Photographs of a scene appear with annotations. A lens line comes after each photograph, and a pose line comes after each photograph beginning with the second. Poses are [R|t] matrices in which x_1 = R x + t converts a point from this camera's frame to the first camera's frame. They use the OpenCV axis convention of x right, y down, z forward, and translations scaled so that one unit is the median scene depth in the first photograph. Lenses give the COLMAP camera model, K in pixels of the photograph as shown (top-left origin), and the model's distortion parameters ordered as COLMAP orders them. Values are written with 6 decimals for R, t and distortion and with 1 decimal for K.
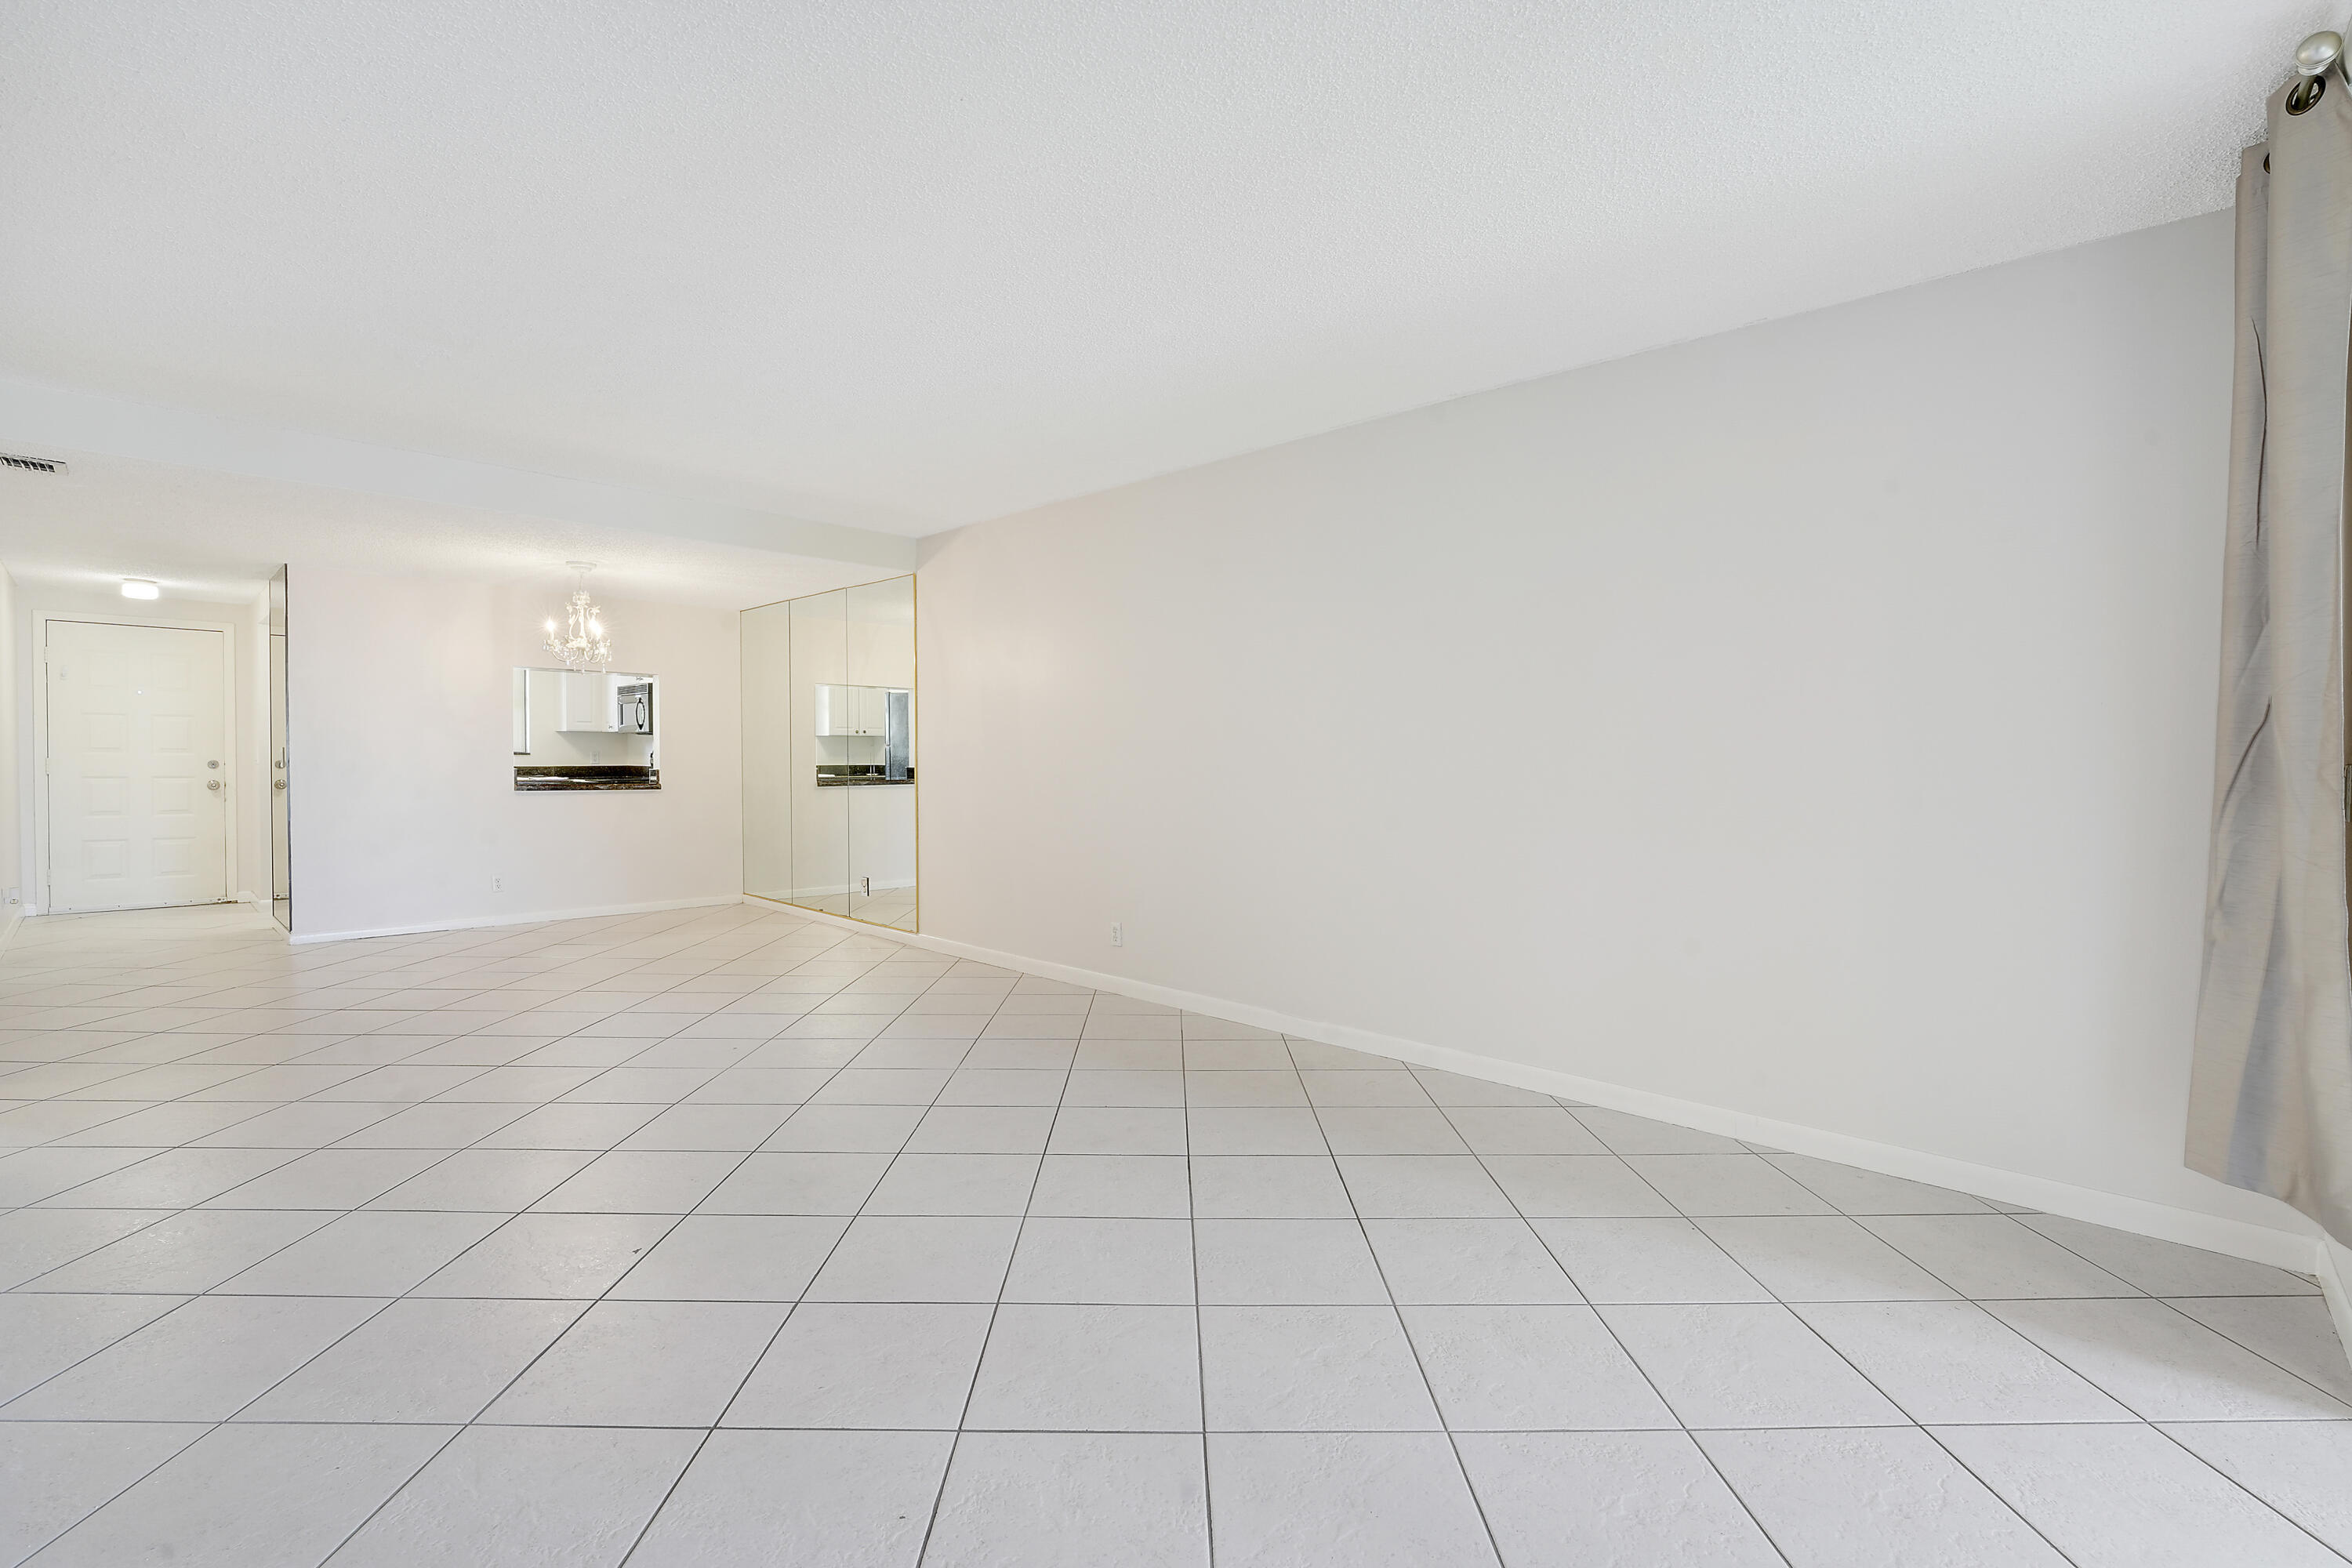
lens RADIAL K [[1063.9, 0, 1170.7], [0, 1063.9, 770.2], [0, 0, 1]] dist [-0.003694, 0.000455]
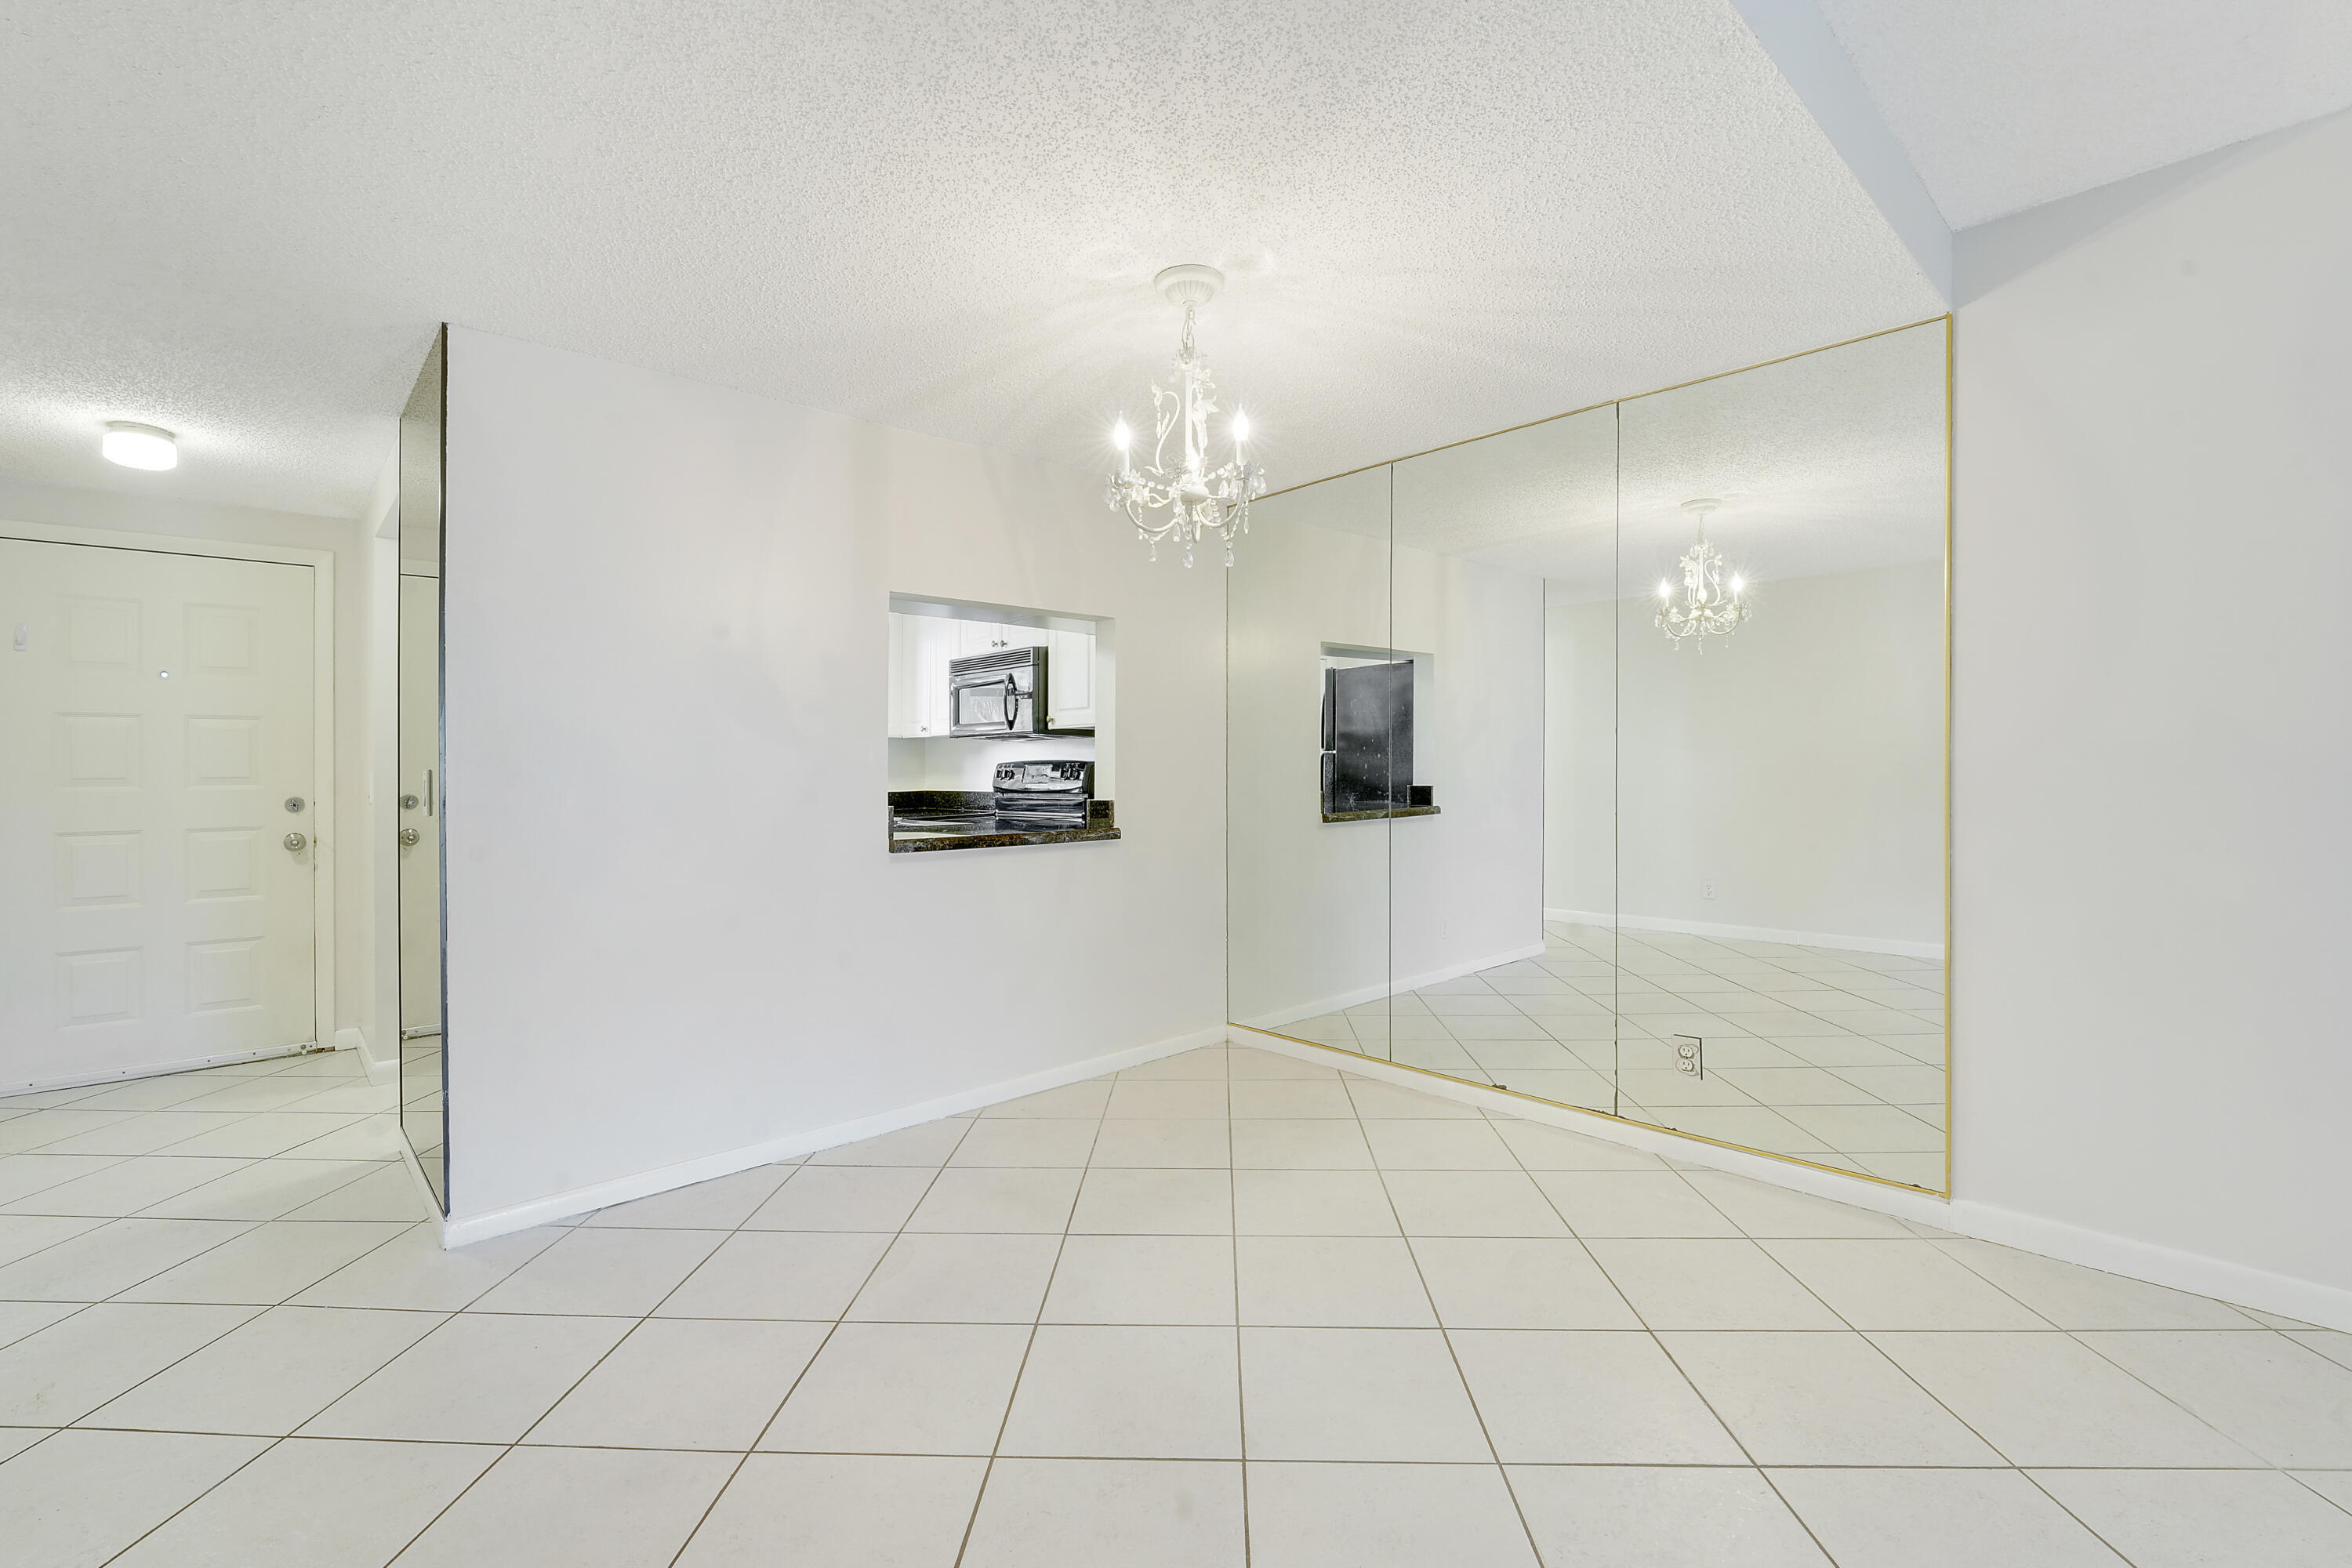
lens RADIAL K [[1063.9, 0, 1178.3], [0, 1063.9, 752.3], [0, 0, 1]] dist [-0.003694, 0.000455]
pose [[0.998591, -0.019118, -0.049499, -0.417741], [0.017655, 0.999399, -0.029819, -0.007980], [0.050039, 0.028903, 0.998329, 0.473593]]
